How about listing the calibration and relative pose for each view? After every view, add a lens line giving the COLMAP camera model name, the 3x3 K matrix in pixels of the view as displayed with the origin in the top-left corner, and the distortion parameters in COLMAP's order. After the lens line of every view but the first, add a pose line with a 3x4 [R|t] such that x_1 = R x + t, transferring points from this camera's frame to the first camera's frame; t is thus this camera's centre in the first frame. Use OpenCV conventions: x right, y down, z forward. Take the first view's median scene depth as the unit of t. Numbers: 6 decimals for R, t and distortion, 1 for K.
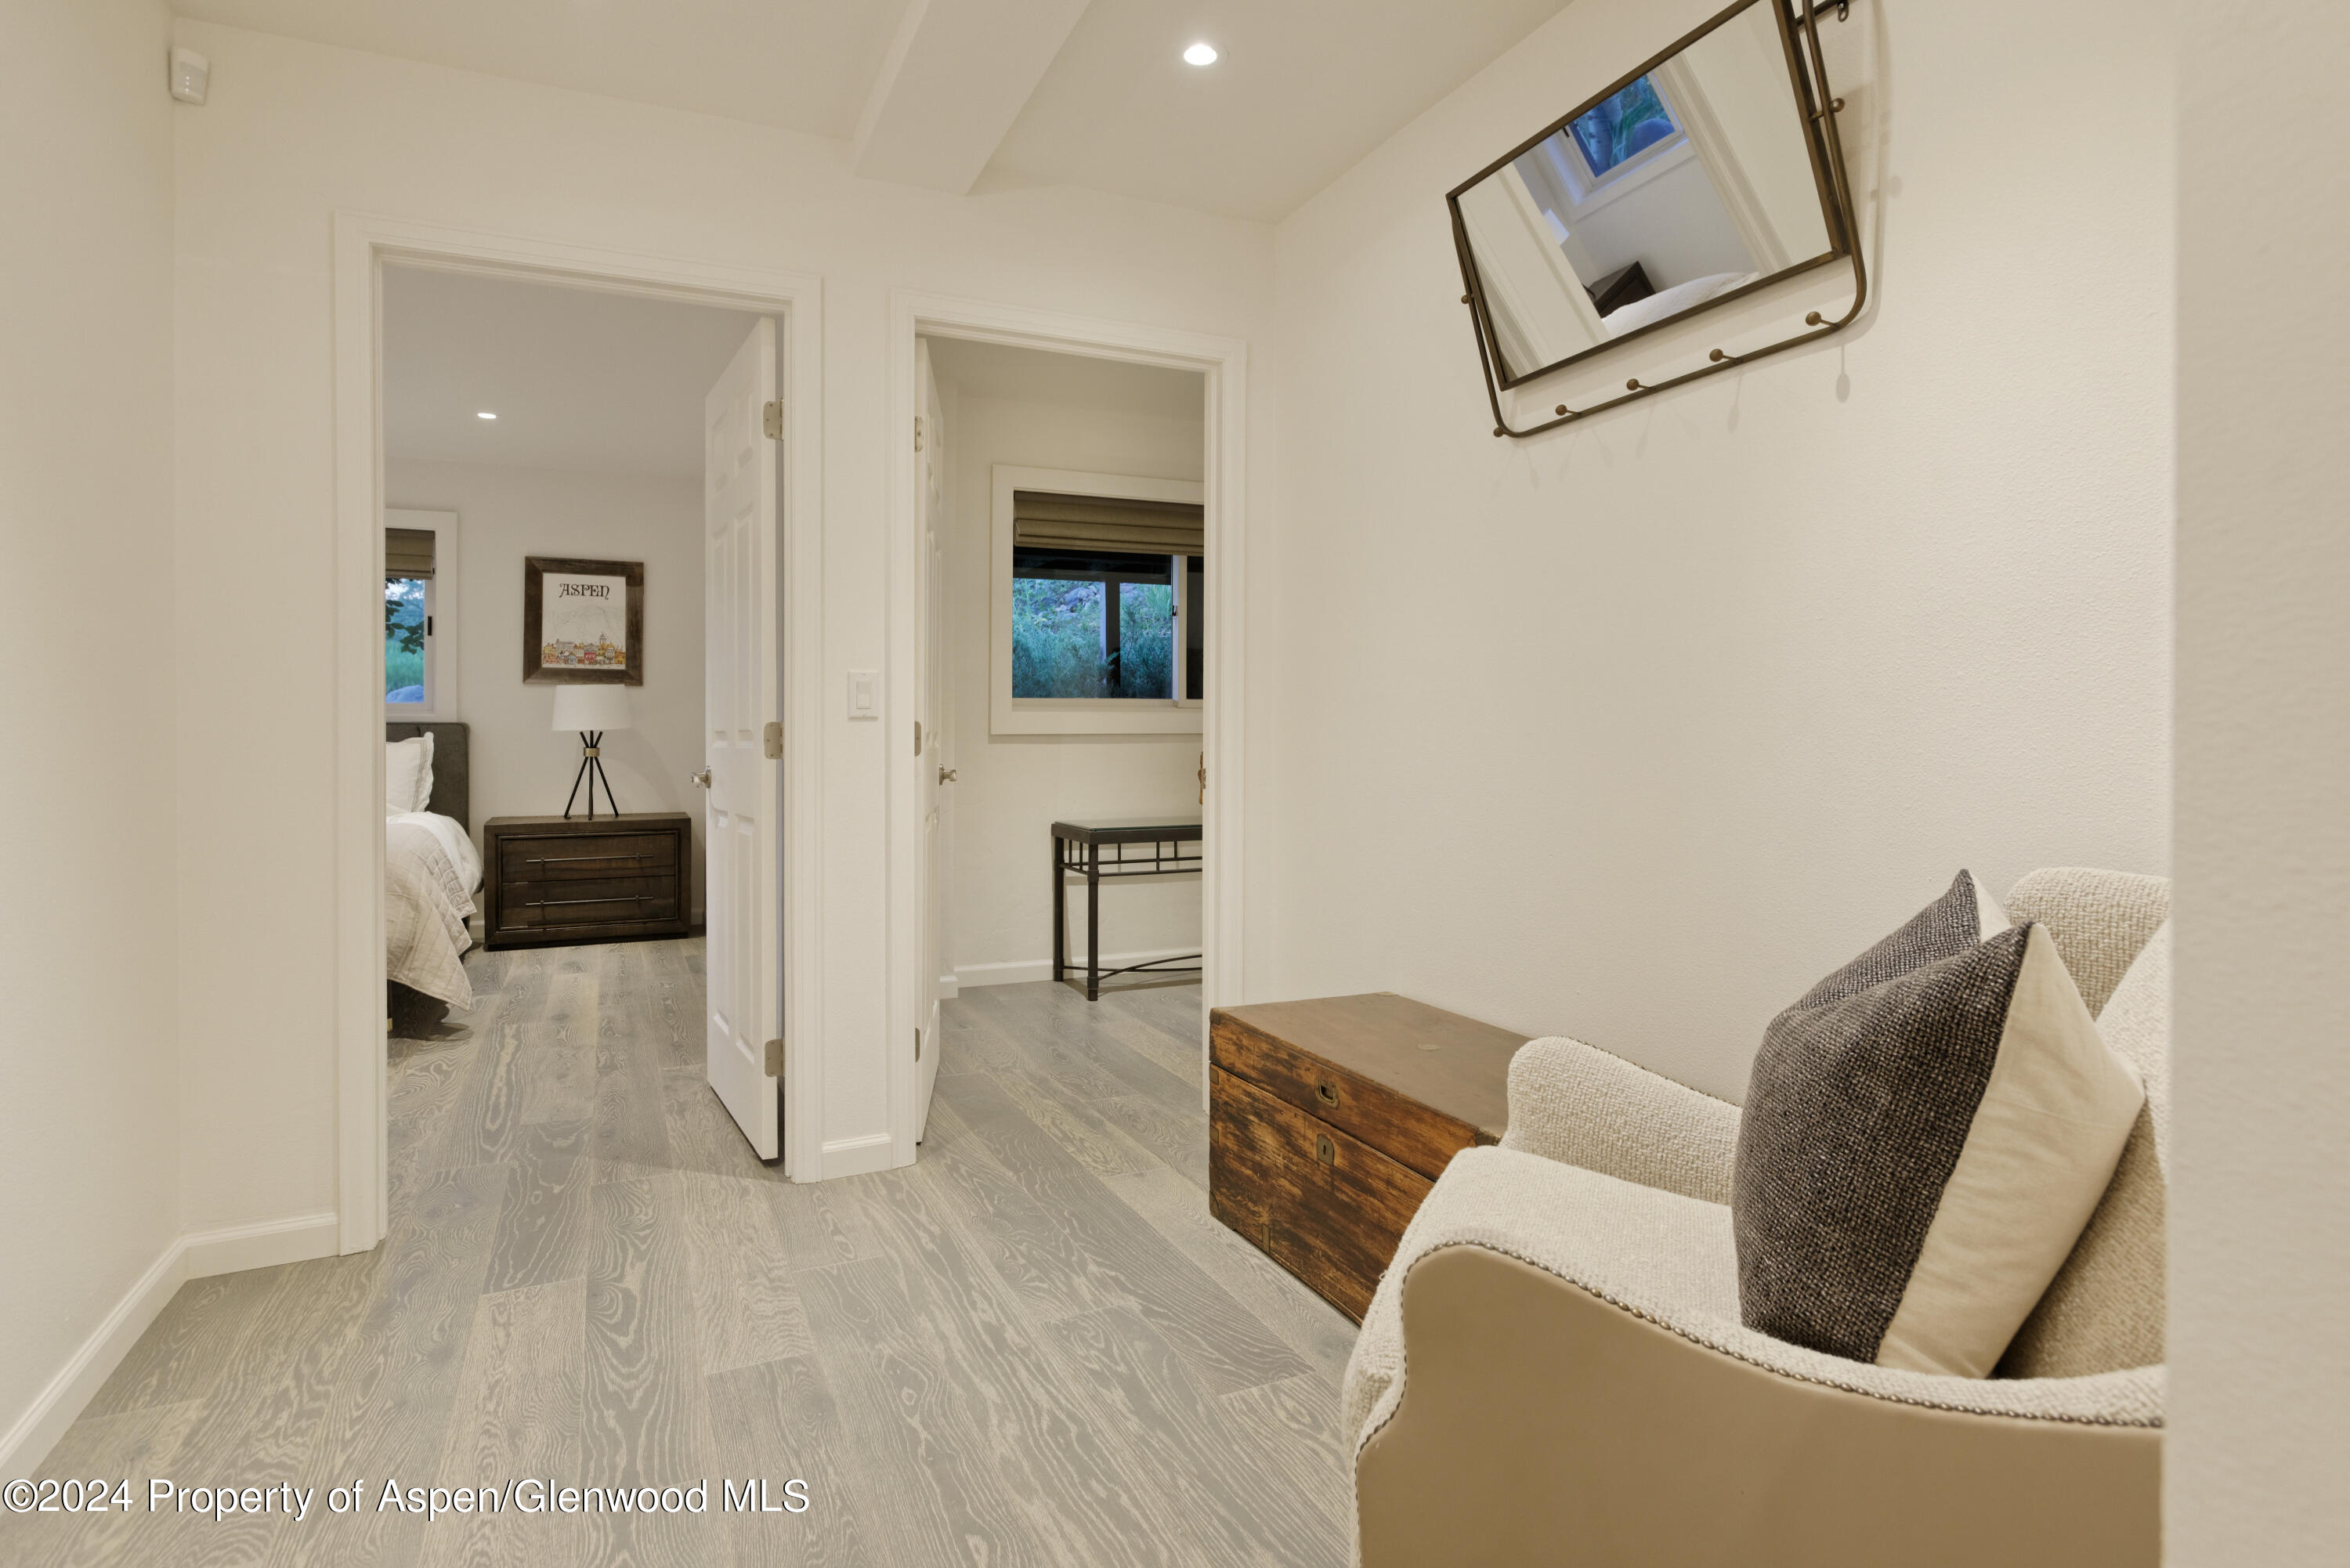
lens RADIAL K [[1178.5, 0, 1175.3], [0, 1178.5, 771.7], [0, 0, 1]] dist [-0.002317, -0.000810]
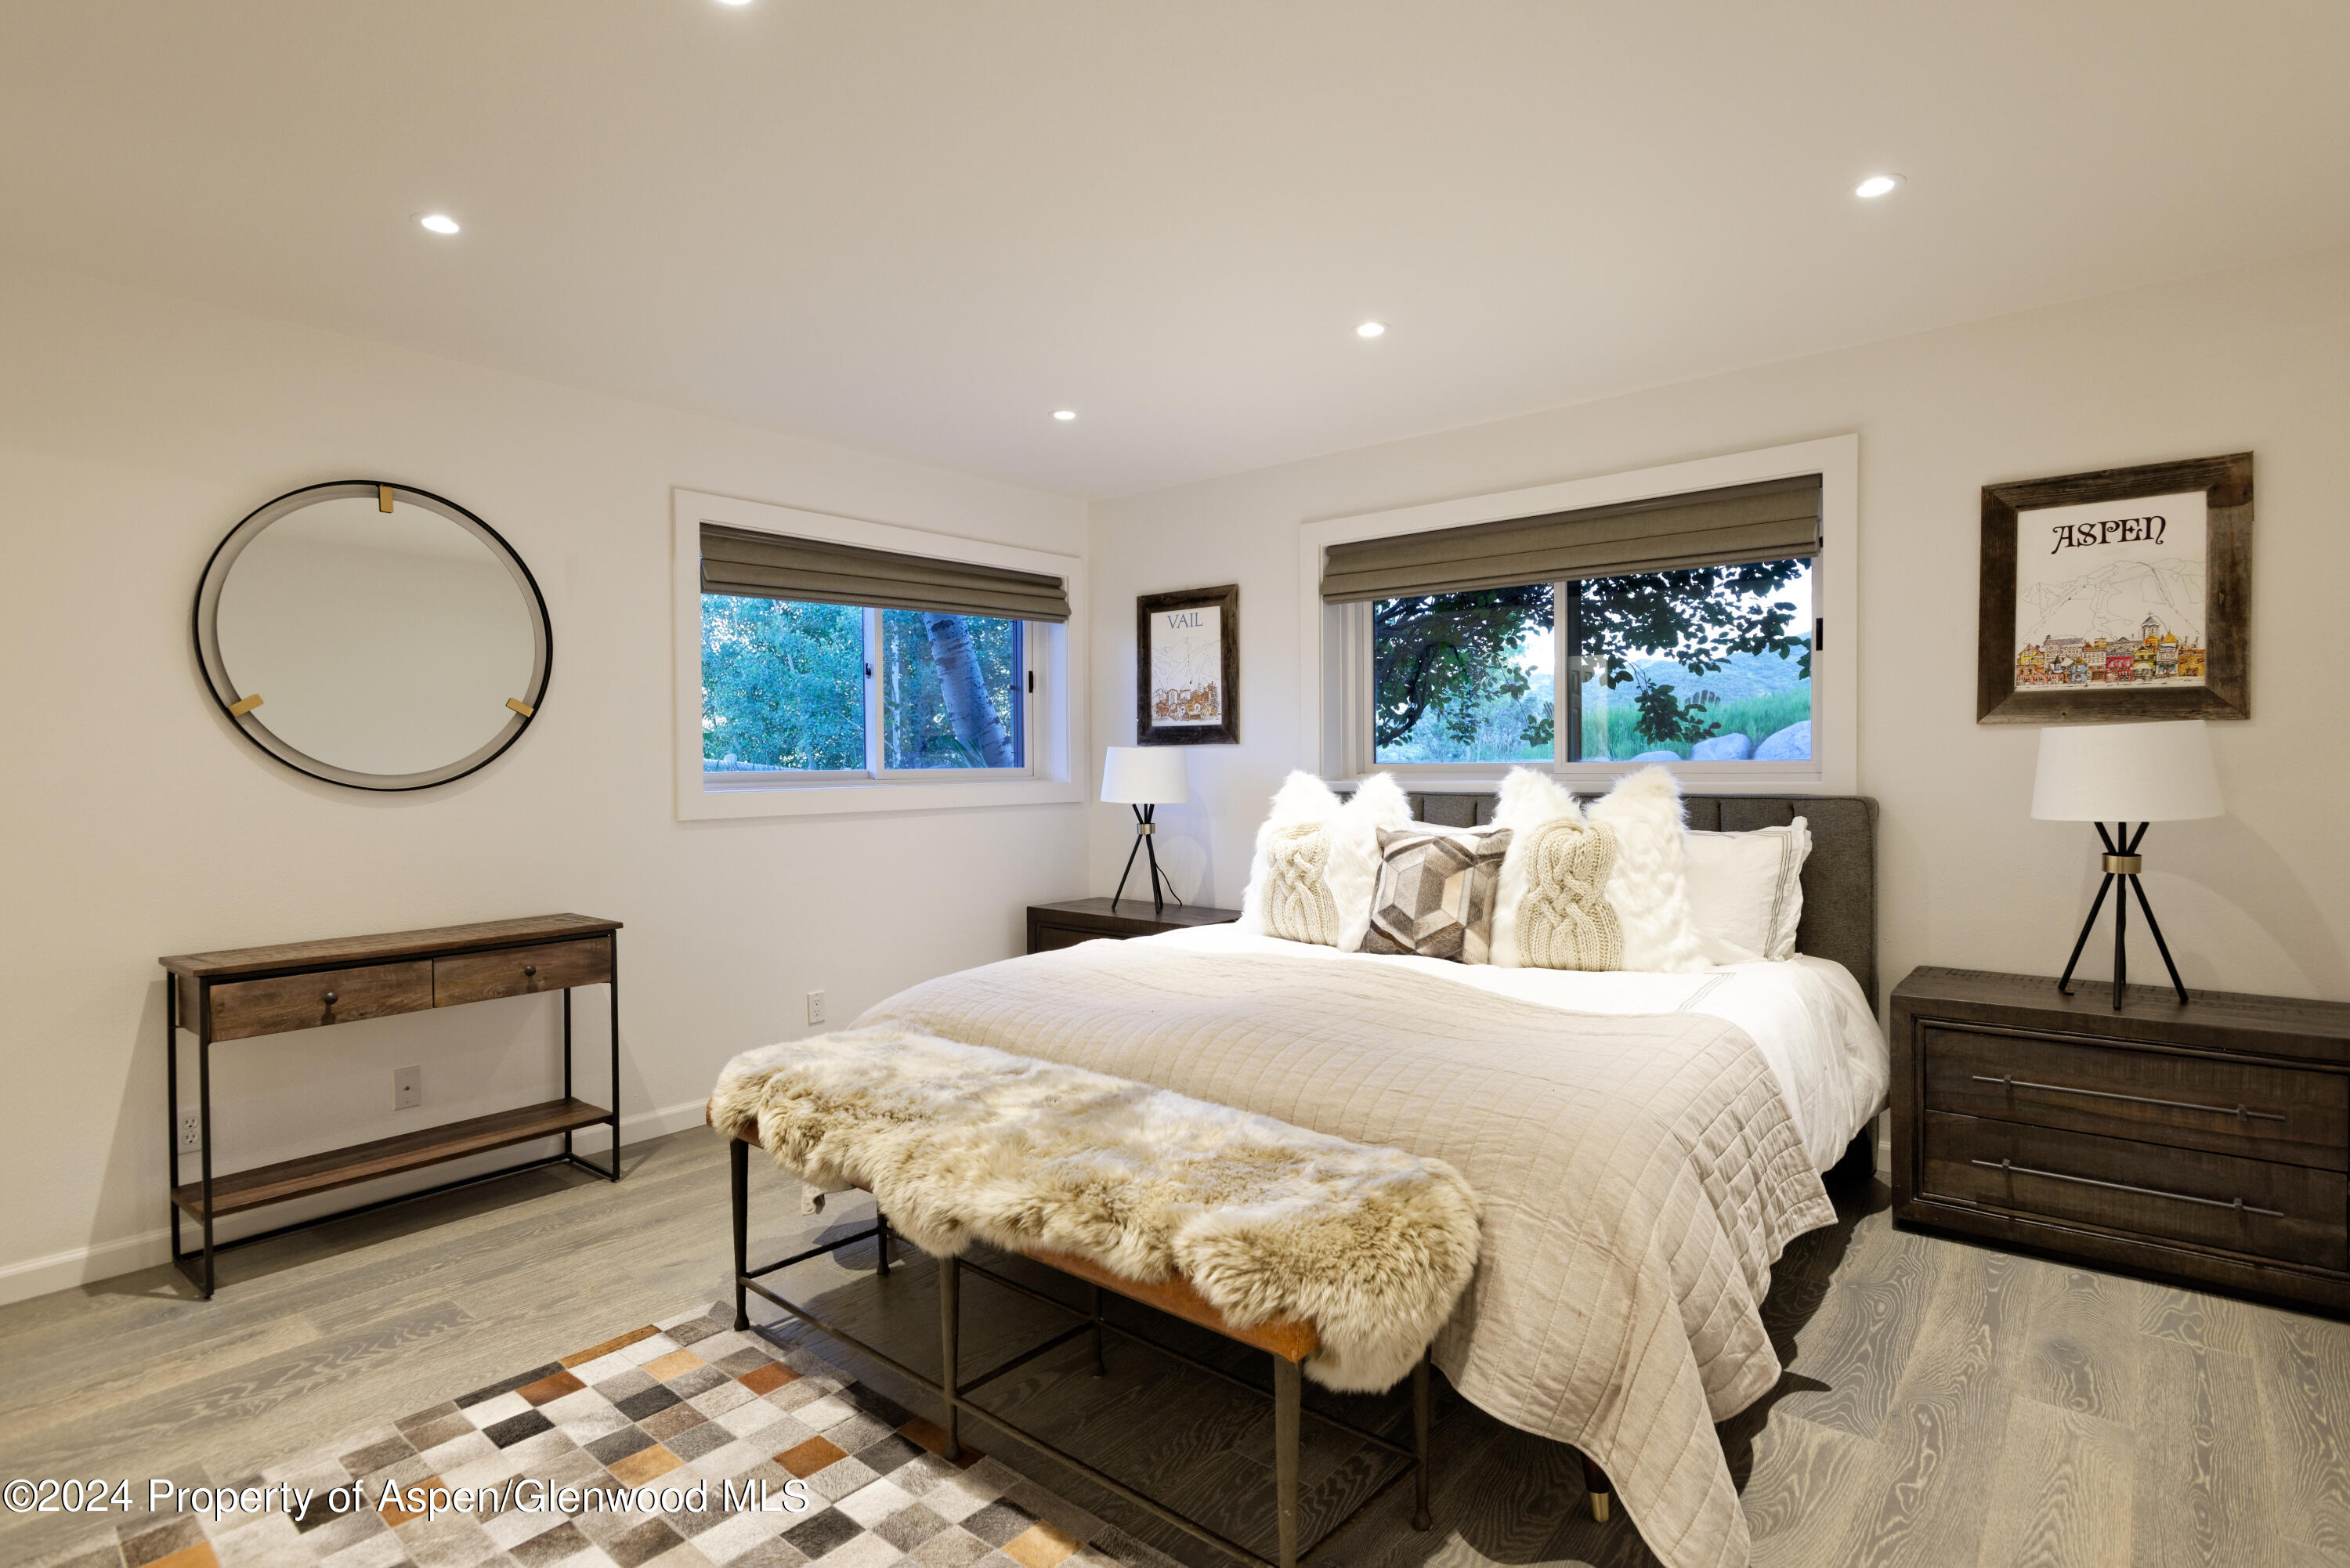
lens RADIAL K [[1178.5, 0, 1177.1], [0, 1178.5, 749.9], [0, 0, 1]] dist [-0.002317, -0.000810]
pose [[0.417475, -0.011126, -0.908620, -0.222597], [-0.022856, 0.999480, -0.022740, -0.043401], [0.908401, 0.030261, 0.417004, 0.453598]]
